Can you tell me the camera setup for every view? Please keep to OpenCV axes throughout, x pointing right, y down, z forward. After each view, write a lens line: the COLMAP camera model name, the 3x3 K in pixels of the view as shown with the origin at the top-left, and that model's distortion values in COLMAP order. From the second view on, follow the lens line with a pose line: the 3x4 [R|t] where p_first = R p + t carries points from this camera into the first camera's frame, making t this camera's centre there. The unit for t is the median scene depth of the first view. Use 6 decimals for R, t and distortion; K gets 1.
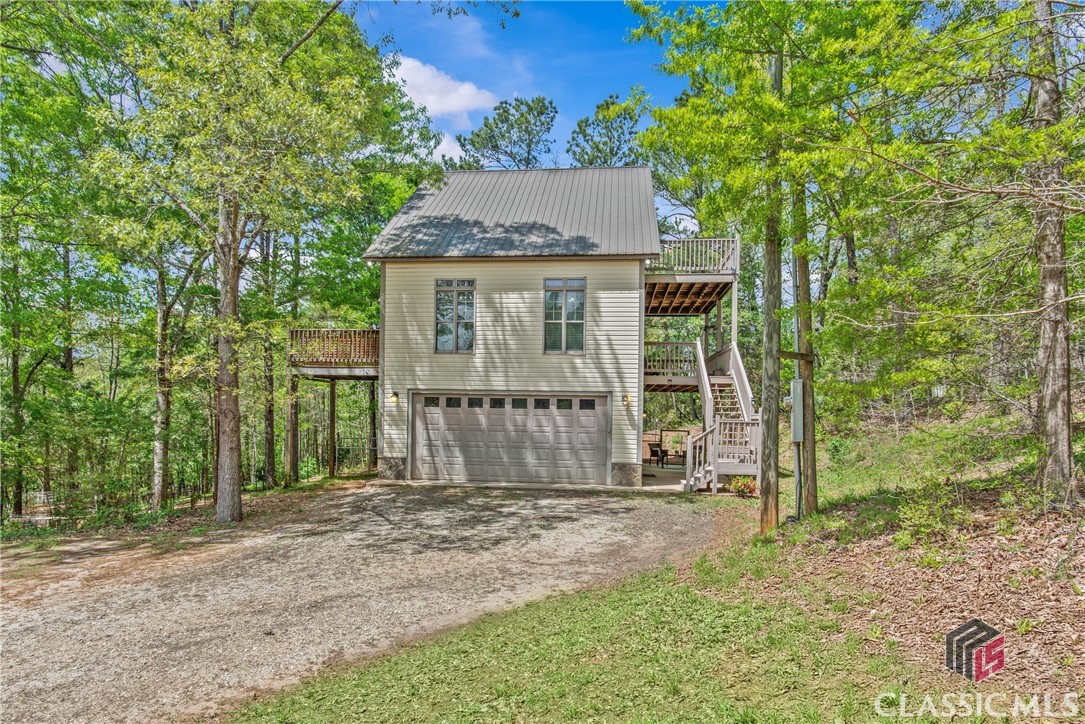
lens RADIAL K [[587.4, 0, 544.0], [0, 587.4, 419.9], [0, 0, 1]] dist [-0.002099, 0.000833]
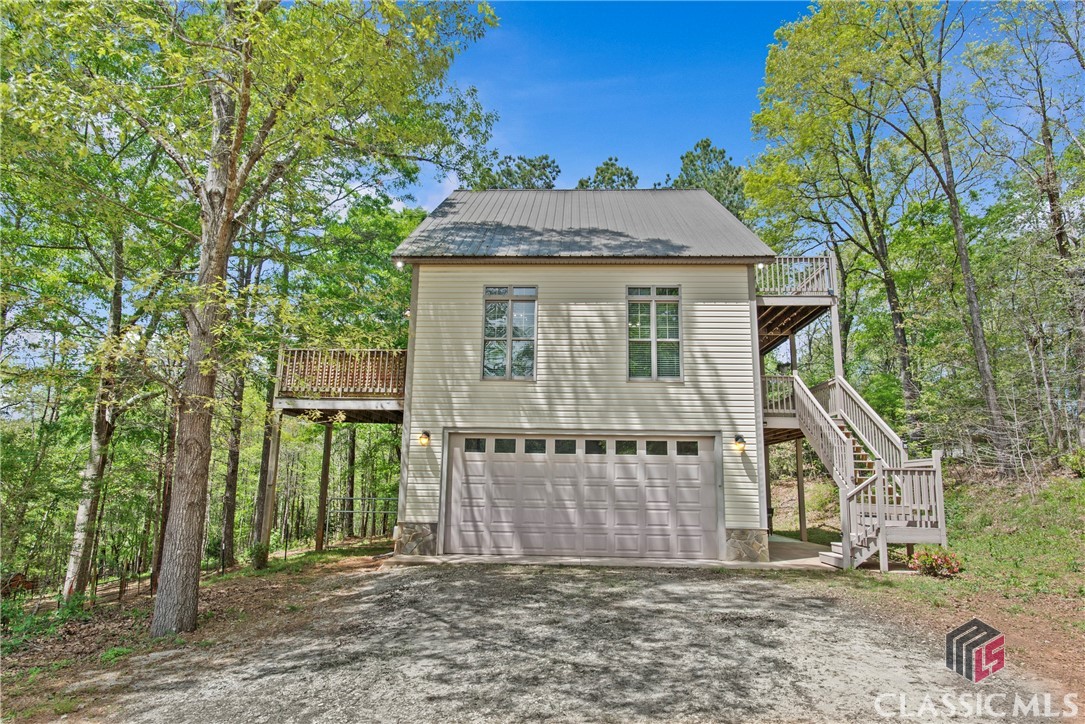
lens RADIAL K [[587.4, 0, 550.5], [0, 587.4, 379.4], [0, 0, 1]] dist [-0.002099, 0.000833]
pose [[0.997997, 0.009815, 0.062492, -0.145889], [0.001891, 0.982818, -0.184568, 0.025191], [-0.063230, 0.184316, 0.980831, 0.259338]]
